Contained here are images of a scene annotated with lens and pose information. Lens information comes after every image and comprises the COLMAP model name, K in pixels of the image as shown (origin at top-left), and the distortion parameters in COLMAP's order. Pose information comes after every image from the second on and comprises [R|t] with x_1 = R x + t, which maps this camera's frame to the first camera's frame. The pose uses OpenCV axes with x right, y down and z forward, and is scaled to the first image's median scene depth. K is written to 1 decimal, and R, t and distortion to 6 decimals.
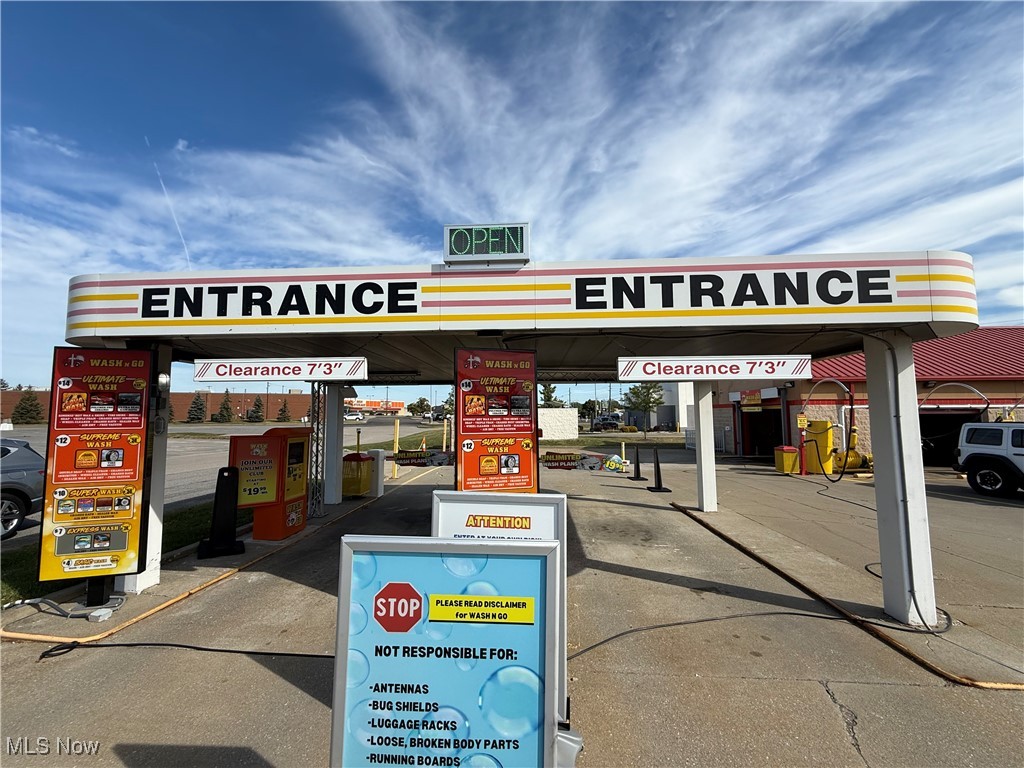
lens RADIAL K [[418.5, 0, 507.1], [0, 418.5, 382.6], [0, 0, 1]] dist [0.001438, -0.000436]
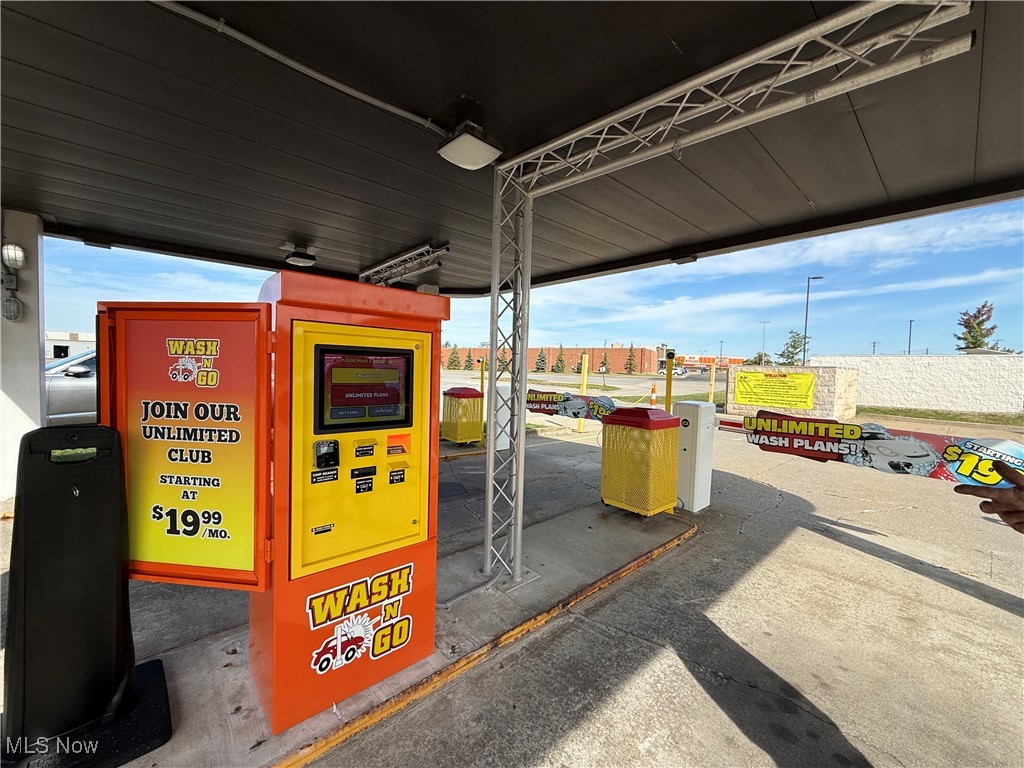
lens RADIAL K [[418.5, 0, 505.9], [0, 418.5, 384.0], [0, 0, 1]] dist [0.001438, -0.000436]
pose [[0.717941, 0.049921, -0.694312, 0.488584], [0.023295, 0.995144, 0.095638, 0.225048], [0.695714, -0.084837, 0.713291, 1.264074]]
